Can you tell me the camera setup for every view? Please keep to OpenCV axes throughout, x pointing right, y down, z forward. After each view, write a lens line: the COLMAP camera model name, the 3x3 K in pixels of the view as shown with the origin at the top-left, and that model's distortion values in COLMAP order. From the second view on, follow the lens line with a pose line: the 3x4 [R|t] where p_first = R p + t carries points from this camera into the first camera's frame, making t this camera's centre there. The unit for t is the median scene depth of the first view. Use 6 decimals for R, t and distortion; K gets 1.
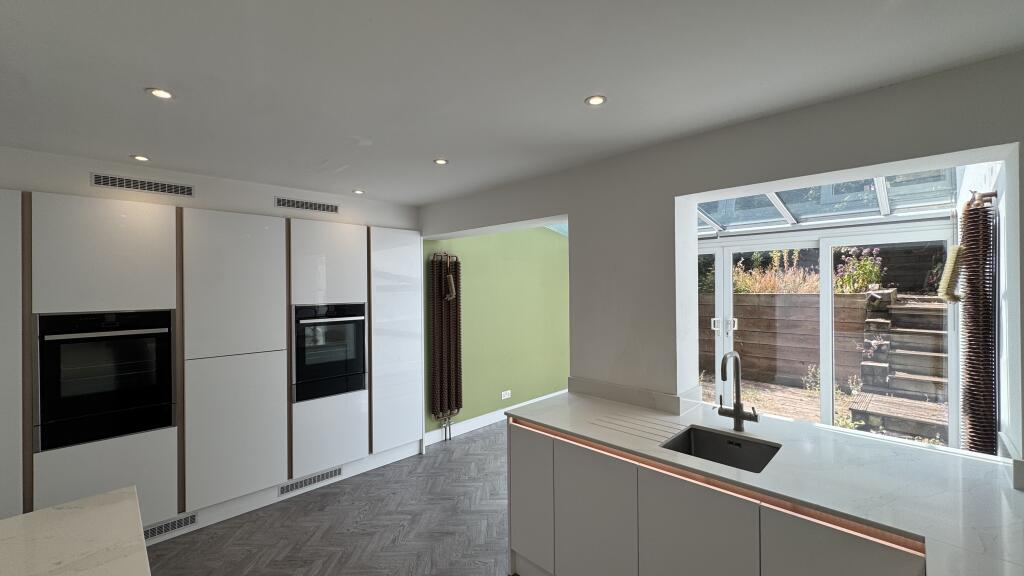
lens RADIAL K [[409.3, 0, 512.0], [0, 409.3, 288.0], [0, 0, 1]] dist [0.000364, 0.000041]
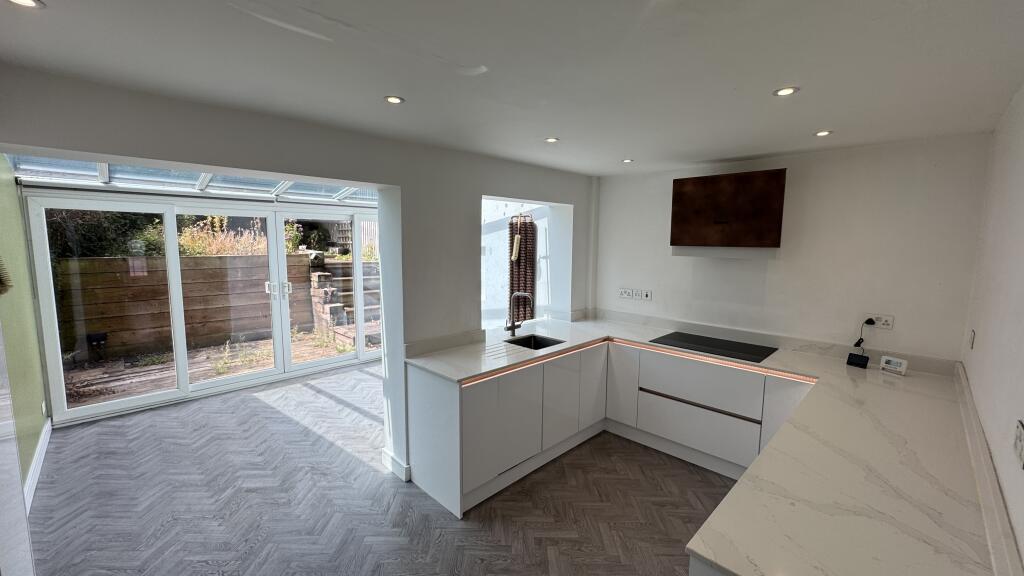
lens RADIAL K [[409.3, 0, 512.0], [0, 409.3, 288.0], [0, 0, 1]] dist [0.000364, 0.000041]
pose [[0.011133, -0.108153, 0.994072, -0.462876], [-0.002529, 0.994127, 0.108187, -0.021792], [-0.999935, -0.003719, 0.010794, 0.375558]]
